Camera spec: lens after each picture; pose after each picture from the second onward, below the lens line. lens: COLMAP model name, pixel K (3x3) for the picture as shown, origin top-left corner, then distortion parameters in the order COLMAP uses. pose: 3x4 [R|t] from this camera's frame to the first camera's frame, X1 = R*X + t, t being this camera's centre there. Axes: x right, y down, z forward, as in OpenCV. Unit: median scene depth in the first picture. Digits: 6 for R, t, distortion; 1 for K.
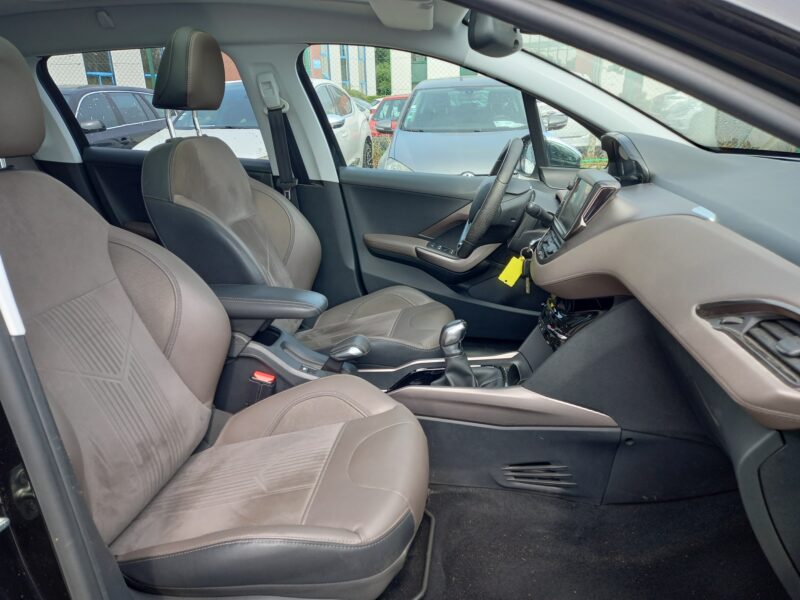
lens RADIAL K [[578.2, 0, 400.0], [0, 578.2, 300.0], [0, 0, 1]] dist [0.112454, -0.176788]
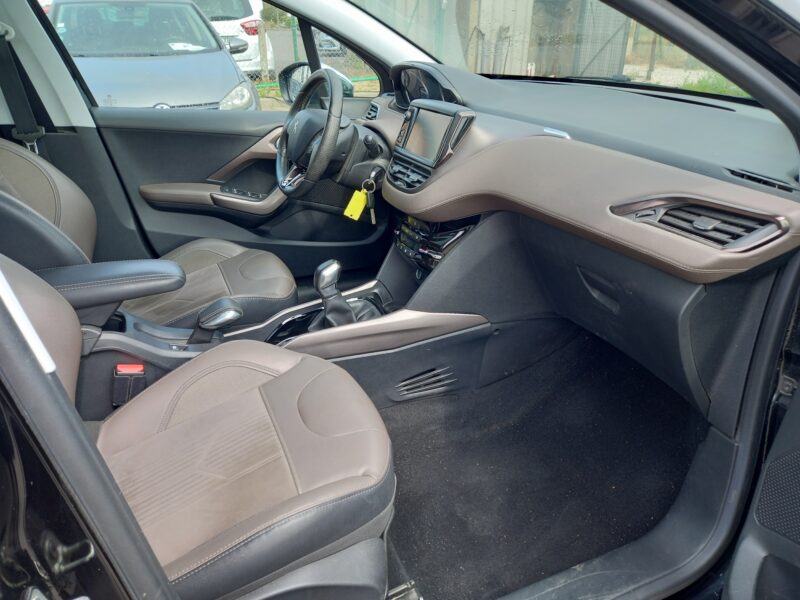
lens RADIAL K [[583.8, 0, 405.8], [0, 583.8, 301.3], [0, 0, 1]] dist [0.076376, -0.071329]
pose [[0.846742, -0.220380, 0.484212, -0.270719], [0.162432, 0.973799, 0.159161, -0.033431], [-0.506601, -0.056117, 0.860353, 0.052826]]
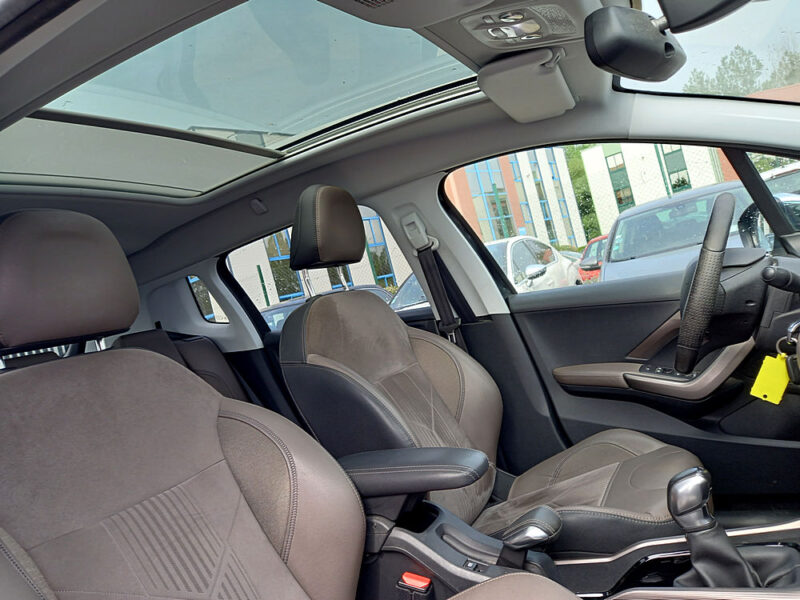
lens RADIAL K [[590.4, 0, 401.3], [0, 590.4, 294.2], [0, 0, 1]] dist [0.075342, -0.064866]
pose [[0.915034, -0.210762, -0.343936, 0.070227], [0.104984, 0.947690, -0.301432, 0.017804], [0.389476, 0.239713, 0.889295, 0.241286]]
